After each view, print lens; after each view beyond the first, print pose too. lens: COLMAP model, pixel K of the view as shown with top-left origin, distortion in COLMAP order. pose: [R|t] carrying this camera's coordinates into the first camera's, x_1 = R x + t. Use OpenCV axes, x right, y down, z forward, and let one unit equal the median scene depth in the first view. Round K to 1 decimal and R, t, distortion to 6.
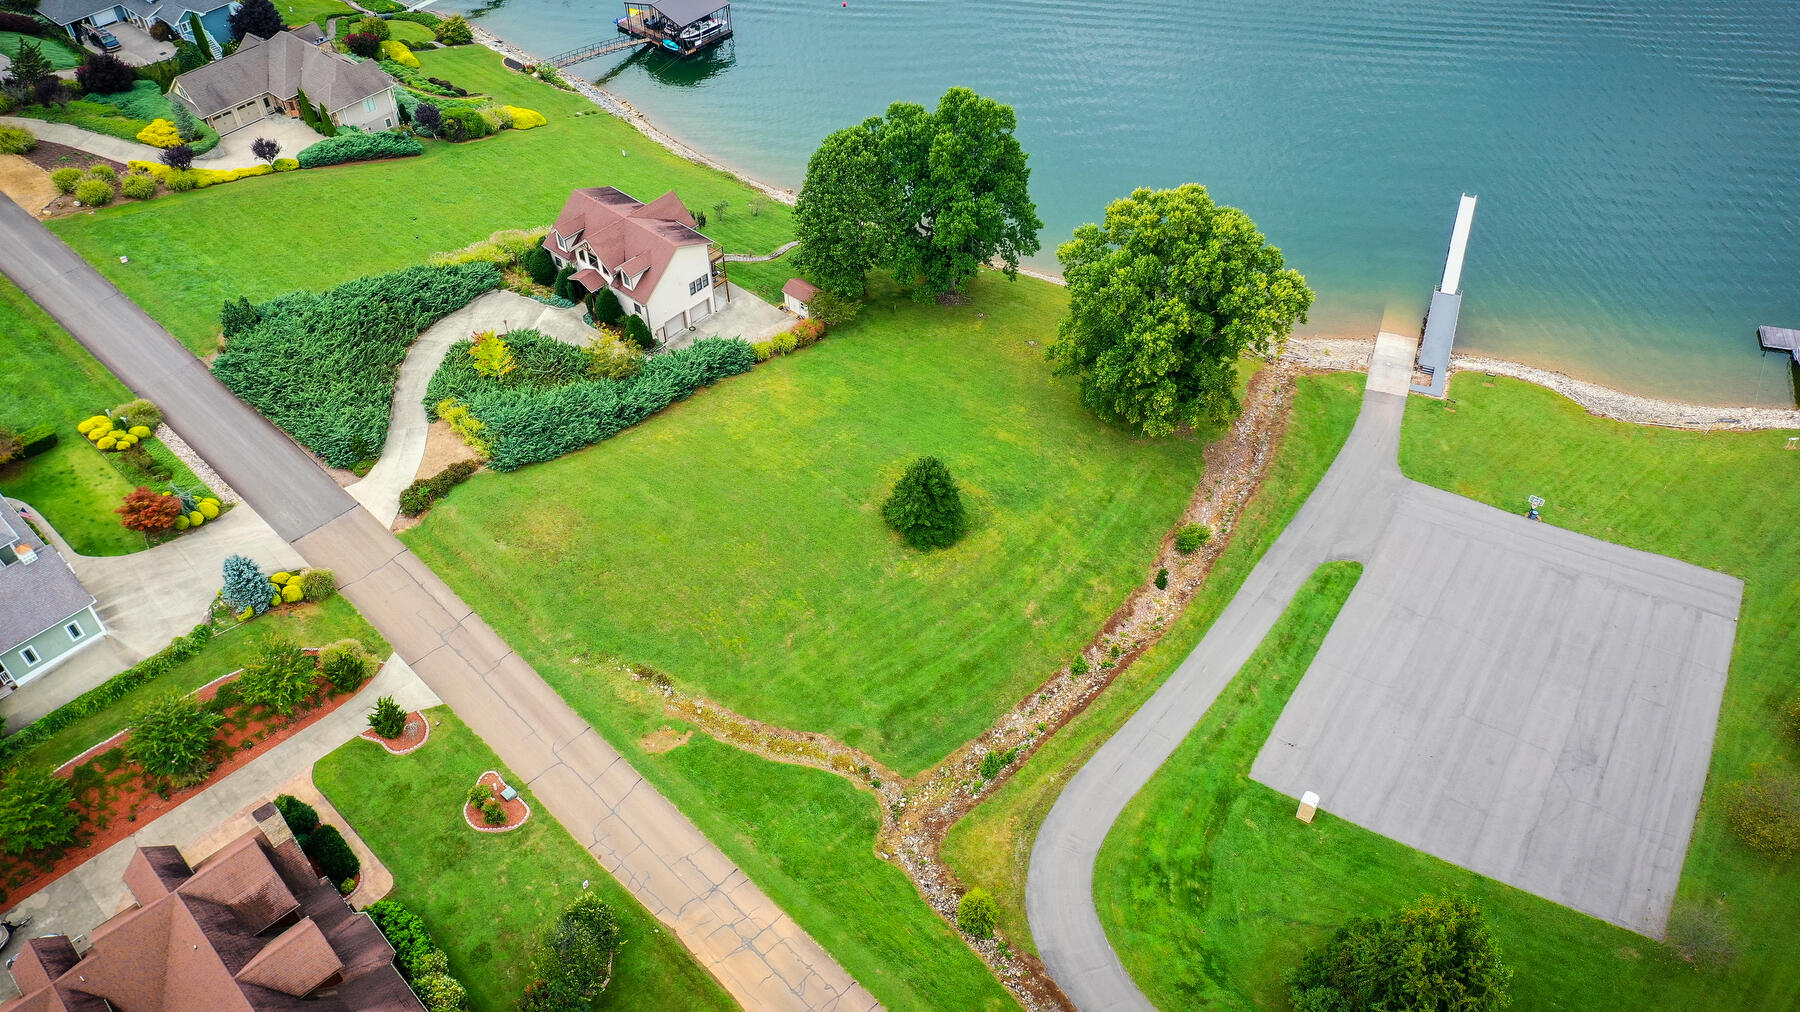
lens RADIAL K [[1406.7, 0, 900.0], [0, 1406.7, 506.0], [0, 0, 1]] dist [0.004304, 0.003324]
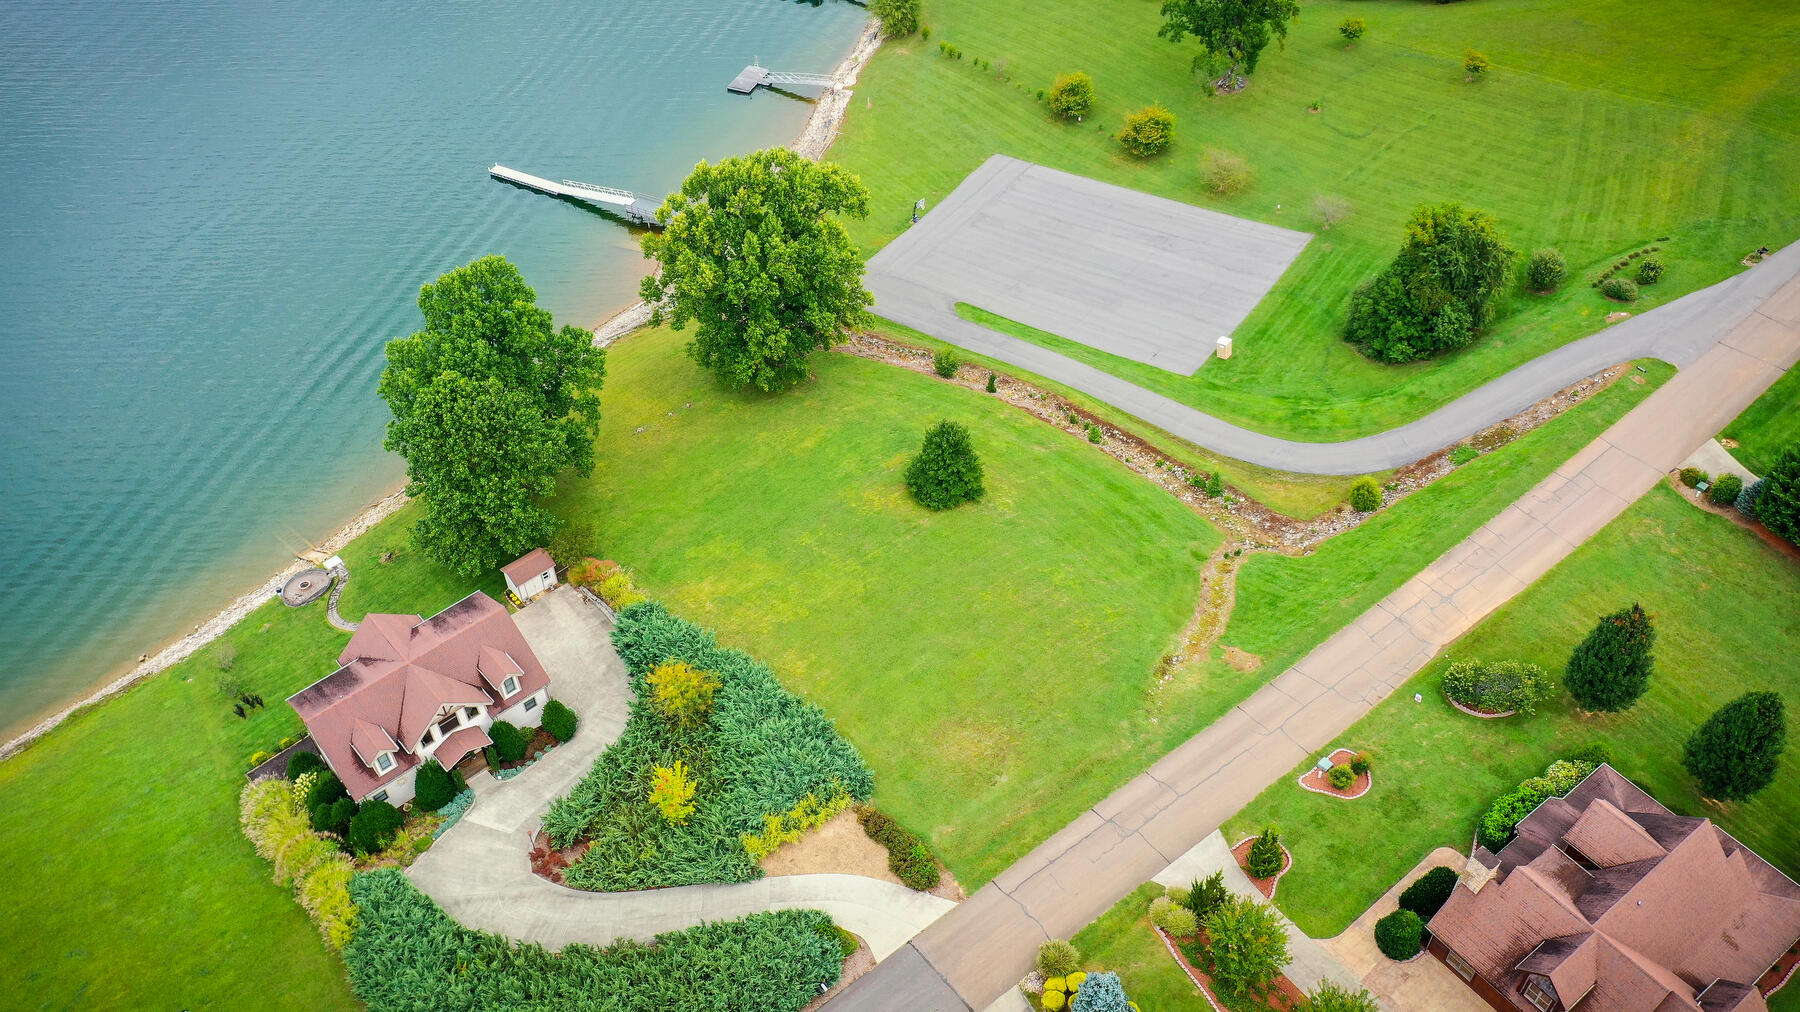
lens RADIAL K [[1406.7, 0, 900.0], [0, 1406.7, 506.0], [0, 0, 1]] dist [0.004304, 0.003324]
pose [[0.120860, -0.681756, 0.721527, -0.755978], [0.713815, 0.564795, 0.414096, -0.442148], [-0.689827, 0.464989, 0.554909, 0.464883]]
